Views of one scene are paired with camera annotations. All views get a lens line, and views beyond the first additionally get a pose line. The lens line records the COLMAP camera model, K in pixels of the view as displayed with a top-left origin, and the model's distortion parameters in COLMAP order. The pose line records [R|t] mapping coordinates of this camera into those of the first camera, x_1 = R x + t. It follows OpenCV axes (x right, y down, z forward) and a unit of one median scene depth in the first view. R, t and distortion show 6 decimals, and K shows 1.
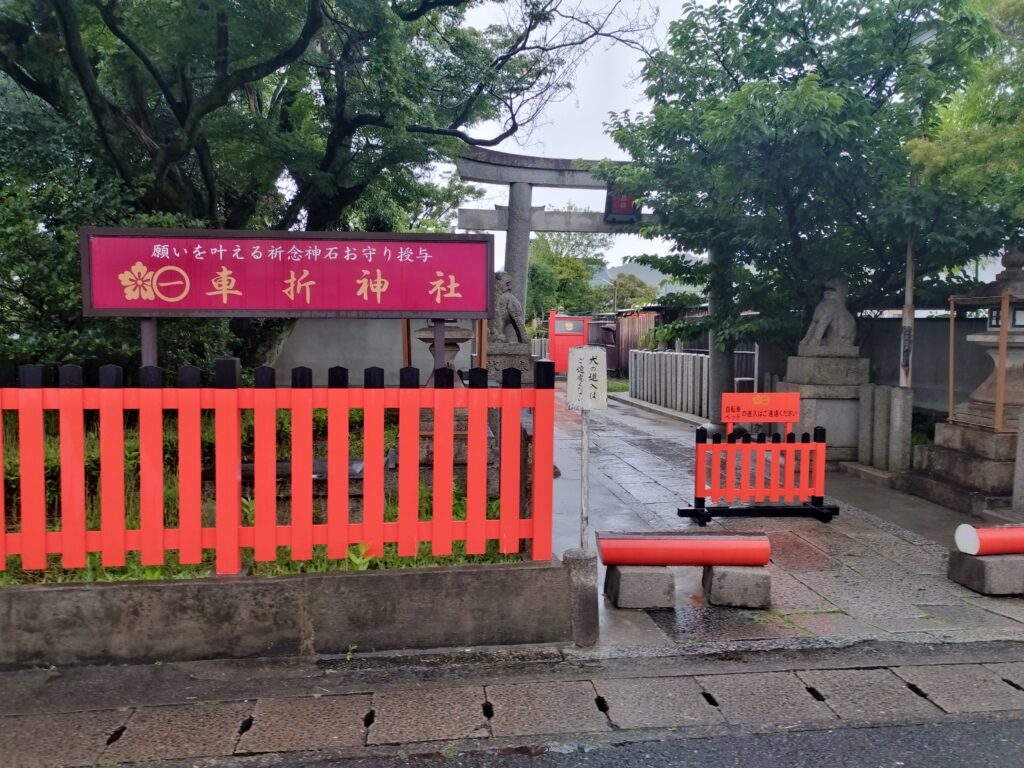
lens RADIAL K [[766.7, 0, 506.8], [0, 766.7, 388.0], [0, 0, 1]] dist [0.022788, -0.014561]
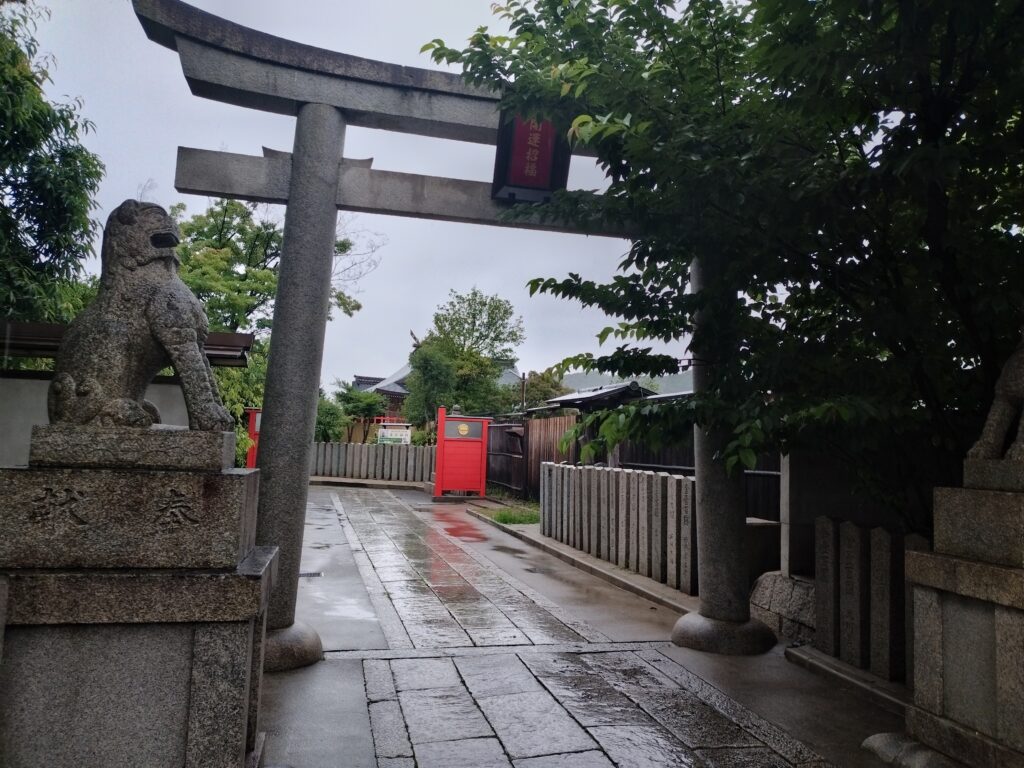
lens RADIAL K [[766.7, 0, 506.0], [0, 766.7, 380.3], [0, 0, 1]] dist [0.022788, -0.014561]
pose [[0.993489, 0.034980, 0.108421, 0.068752], [-0.017875, 0.987770, -0.154890, -0.020139], [-0.112513, 0.151943, 0.981964, 0.422935]]
